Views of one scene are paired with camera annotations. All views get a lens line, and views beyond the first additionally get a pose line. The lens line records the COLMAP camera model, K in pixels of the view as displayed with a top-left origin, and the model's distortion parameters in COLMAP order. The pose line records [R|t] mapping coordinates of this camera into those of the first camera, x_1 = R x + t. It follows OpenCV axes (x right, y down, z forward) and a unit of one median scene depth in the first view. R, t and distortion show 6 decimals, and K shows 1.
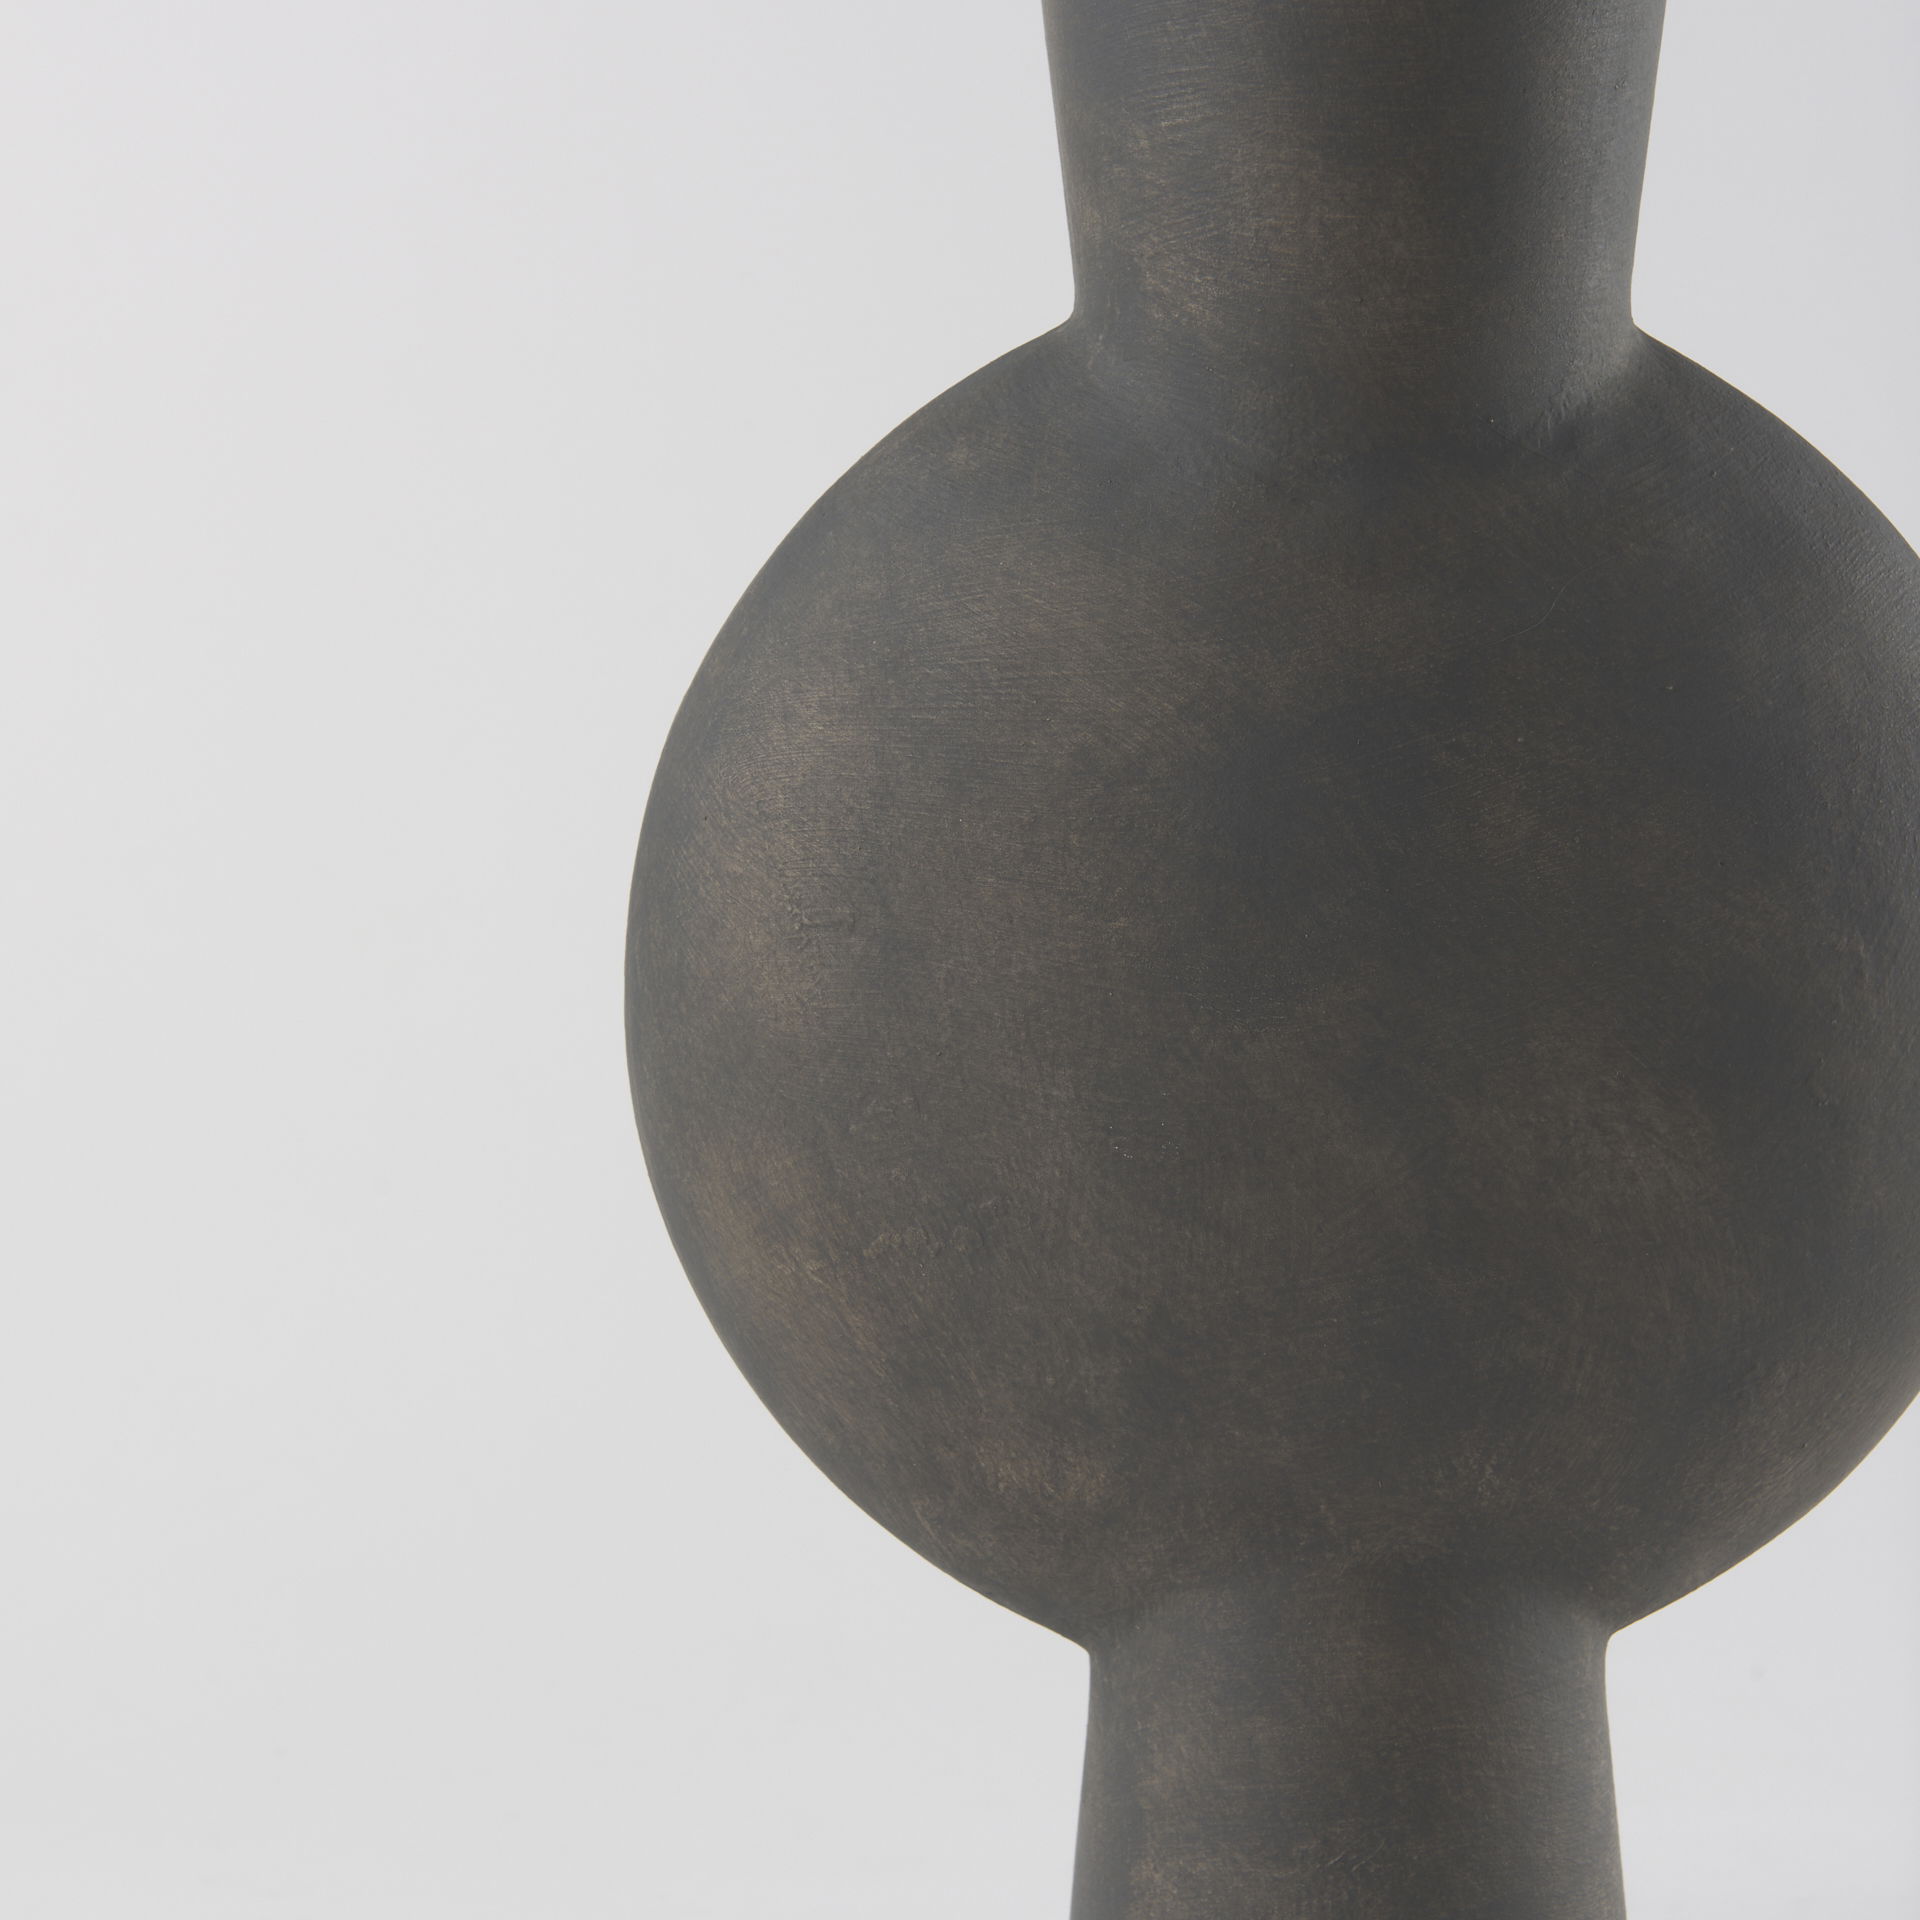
lens RADIAL K [[5610.6, 0, 960.0], [0, 5610.6, 960.0], [0, 0, 1]] dist [0.087686, 1.770559]
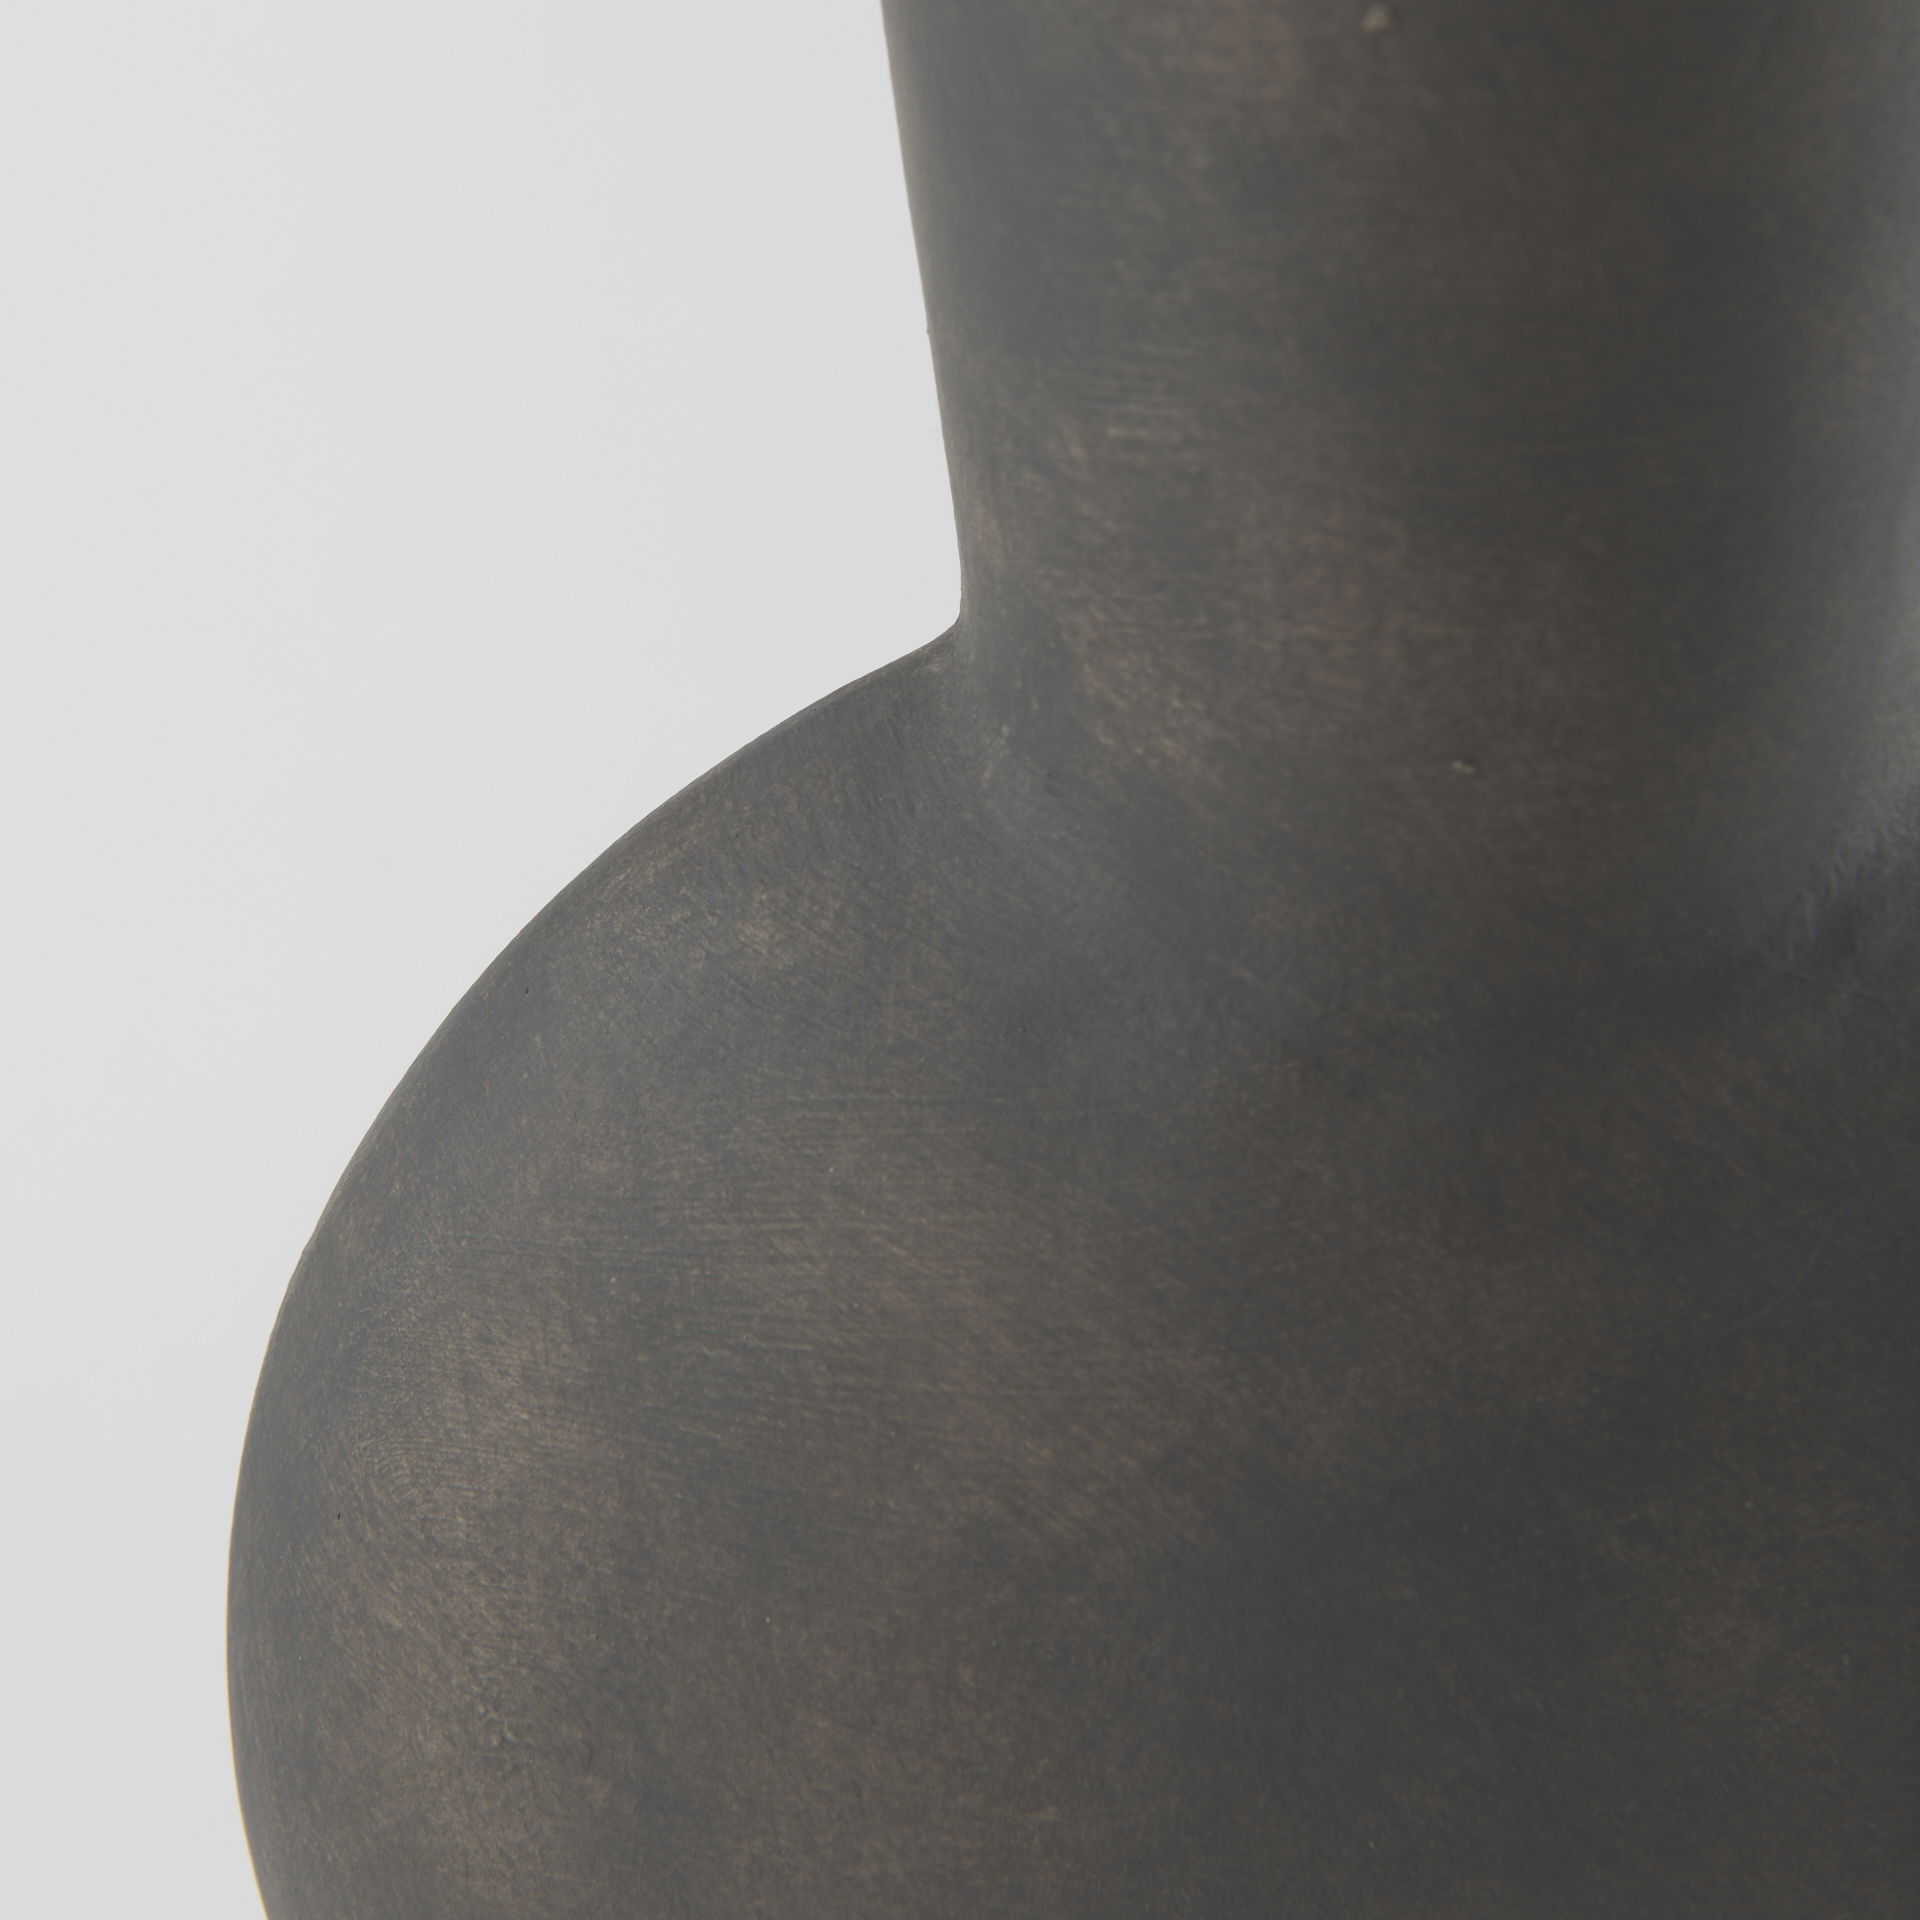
lens RADIAL K [[5704.3, 0, 960.0], [0, 5704.3, 960.0], [0, 0, 1]] dist [0.044991, 0.110857]
pose [[0.999900, -0.013662, -0.003776, 0.022459], [0.014174, 0.963631, 0.266861, -0.240917], [-0.000007, -0.266888, 0.963728, 0.449254]]
